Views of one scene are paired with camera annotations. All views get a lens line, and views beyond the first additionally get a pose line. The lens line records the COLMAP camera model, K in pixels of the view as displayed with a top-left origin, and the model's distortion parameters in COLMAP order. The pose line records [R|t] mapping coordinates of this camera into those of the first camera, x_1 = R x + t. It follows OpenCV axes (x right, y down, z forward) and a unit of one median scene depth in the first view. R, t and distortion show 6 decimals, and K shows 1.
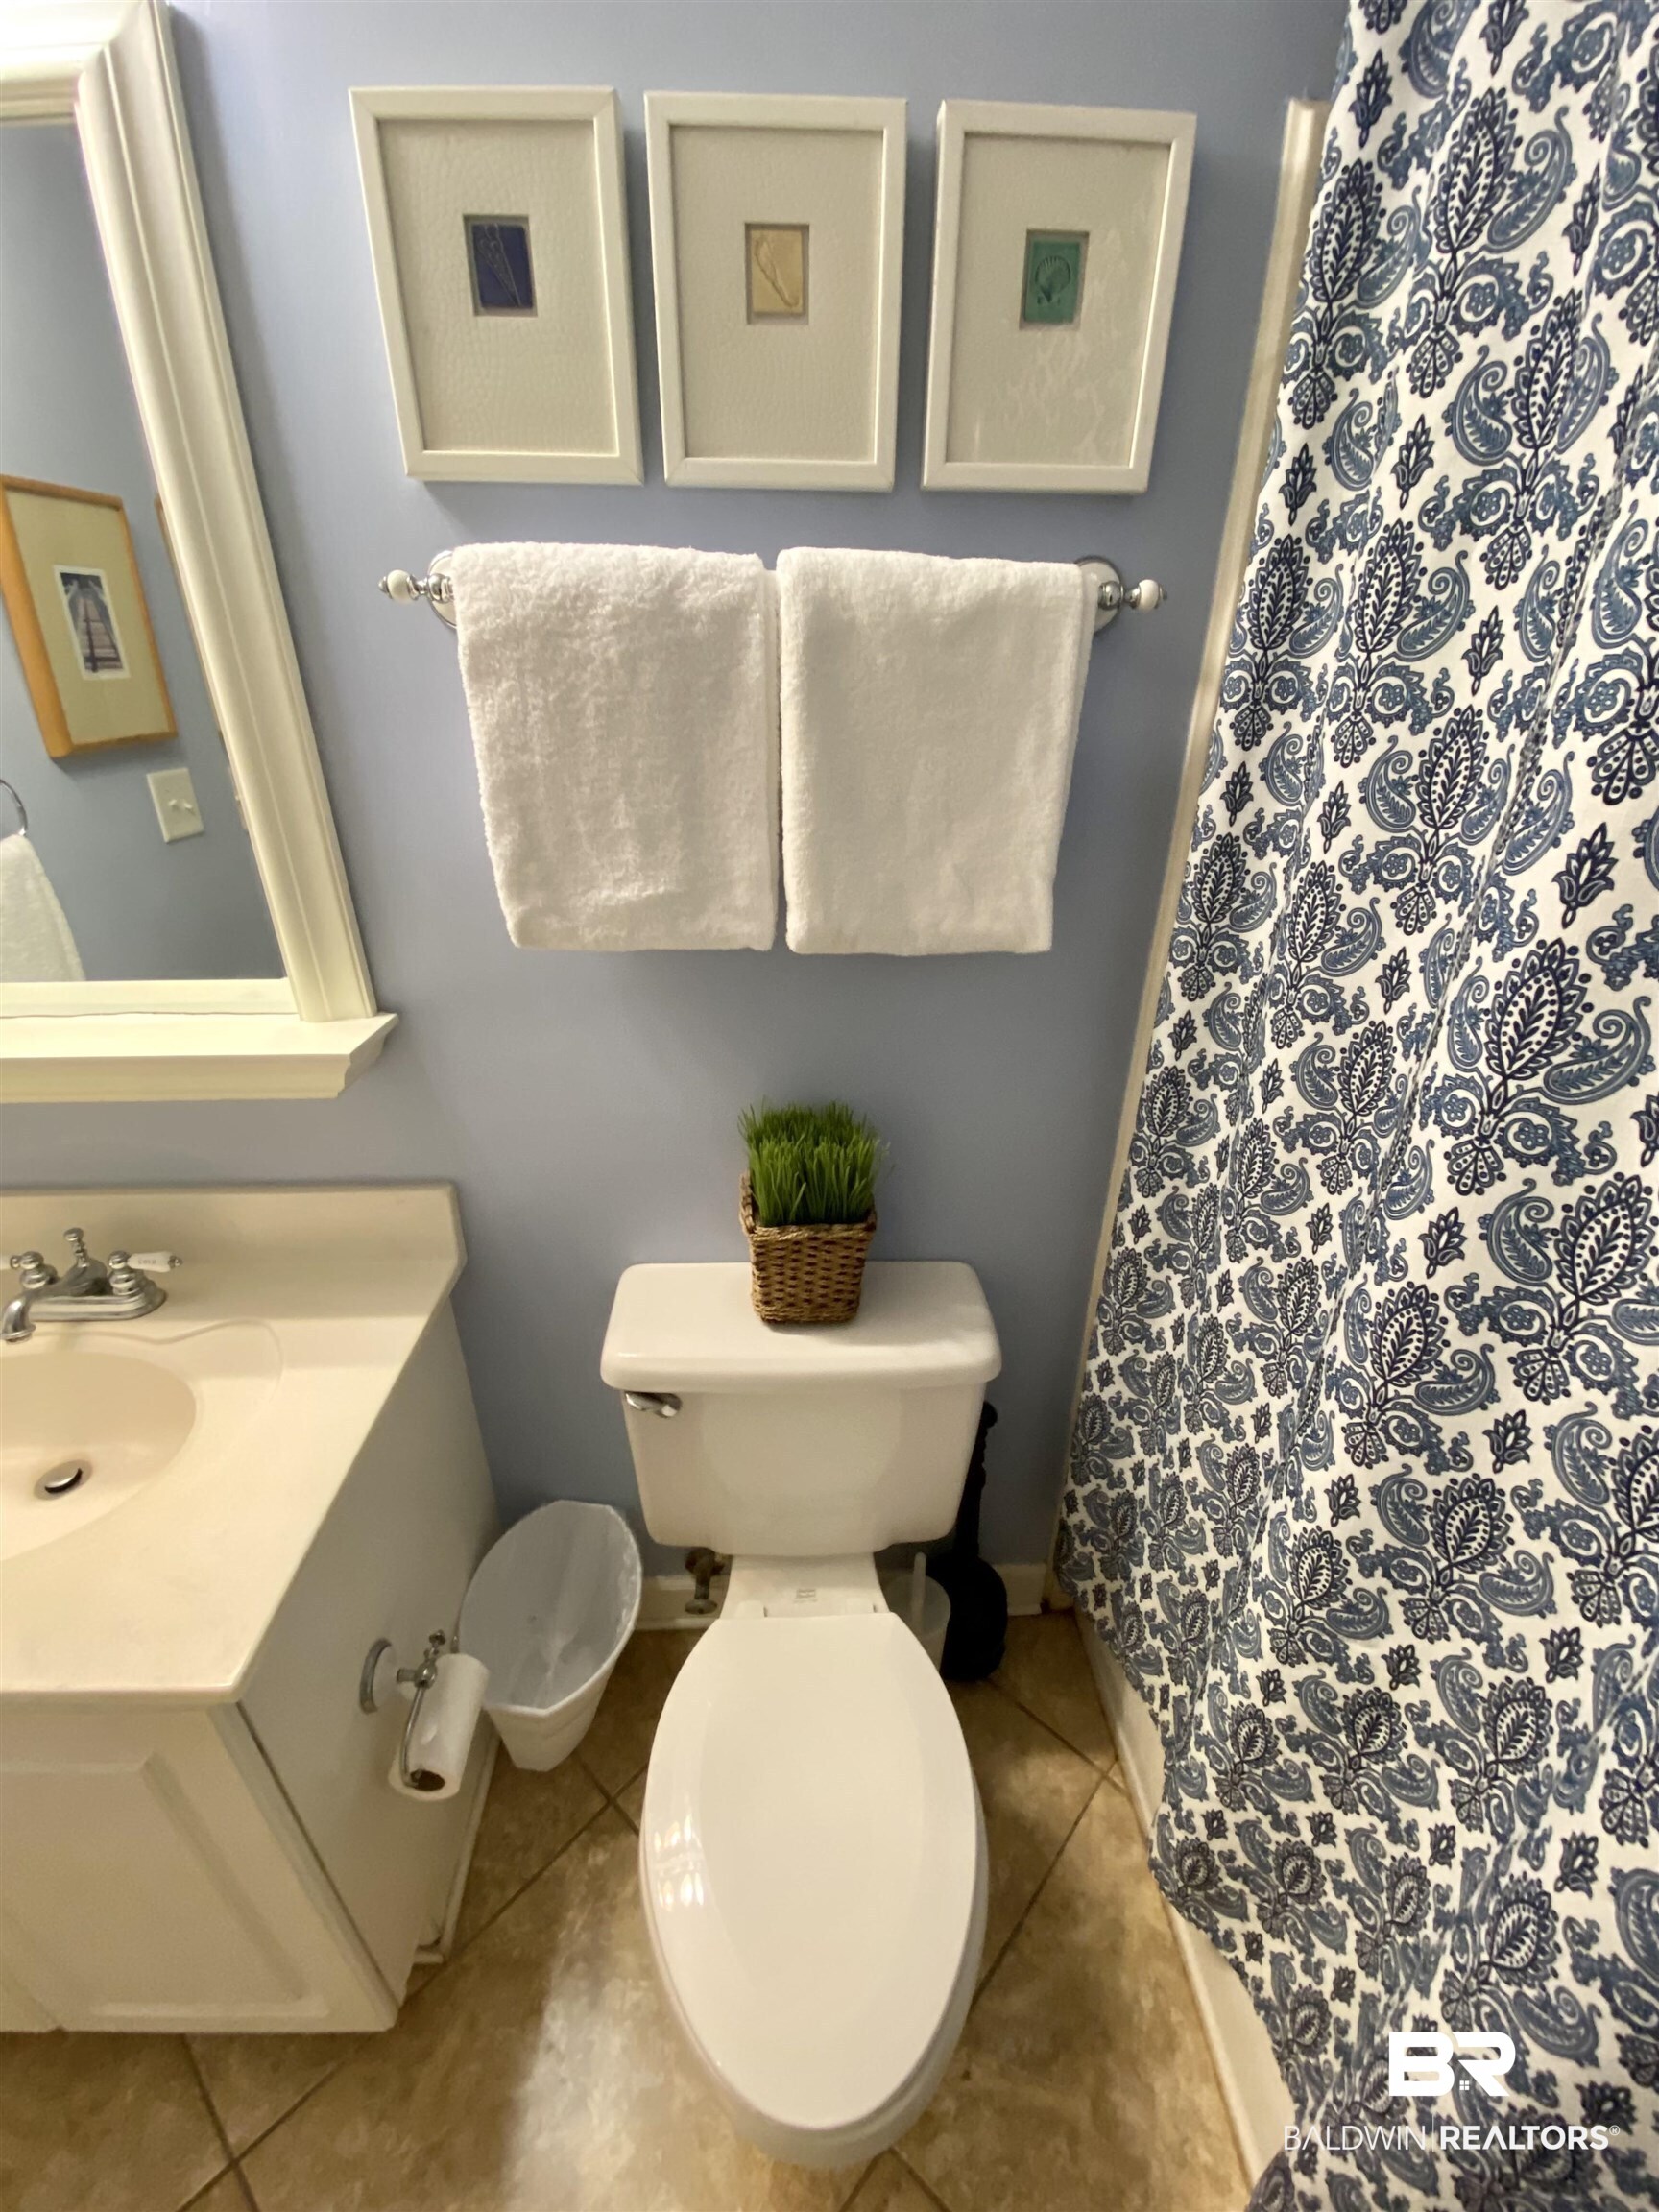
lens RADIAL K [[880.6, 0, 827.3], [0, 880.6, 1109.7], [0, 0, 1]] dist [0.035879, -0.029125]
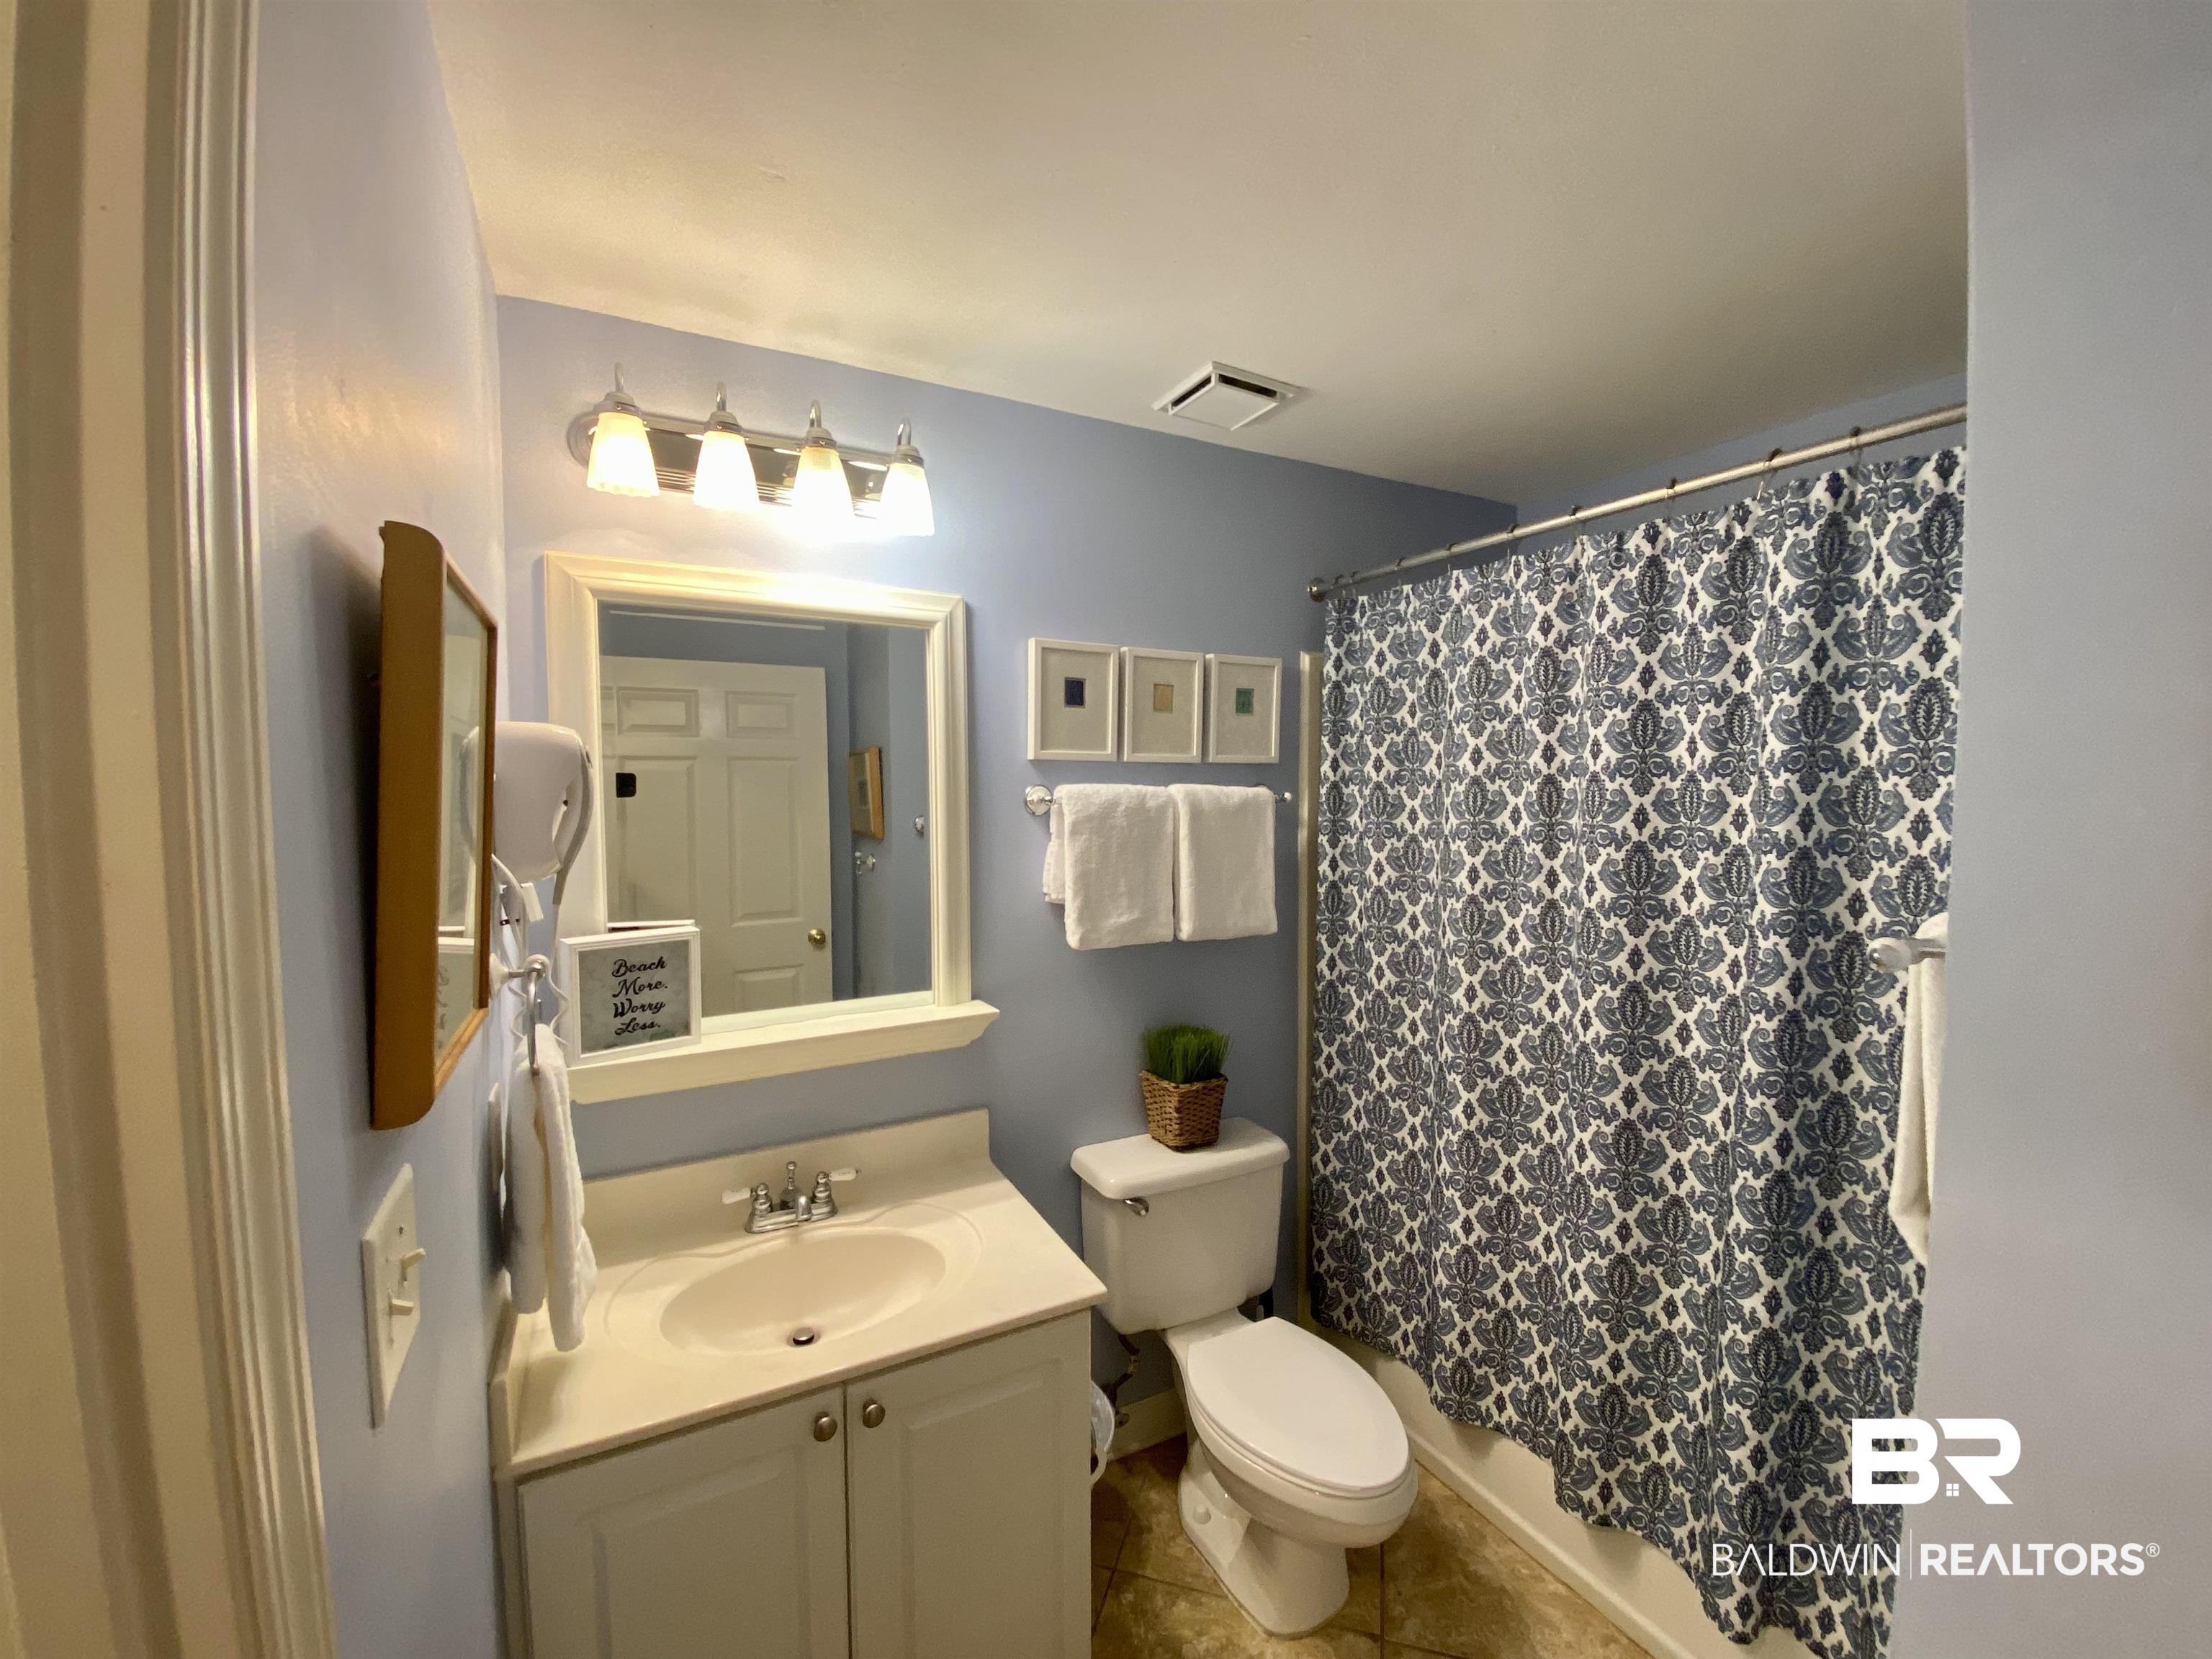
lens RADIAL K [[880.6, 0, 1103.9], [0, 880.6, 835.0], [0, 0, 1]] dist [0.035879, -0.029125]
pose [[0.903596, -0.034040, 0.427030, -1.031274], [0.201719, 0.913216, -0.354041, 0.282841], [-0.377919, 0.406051, 0.832046, -0.765745]]
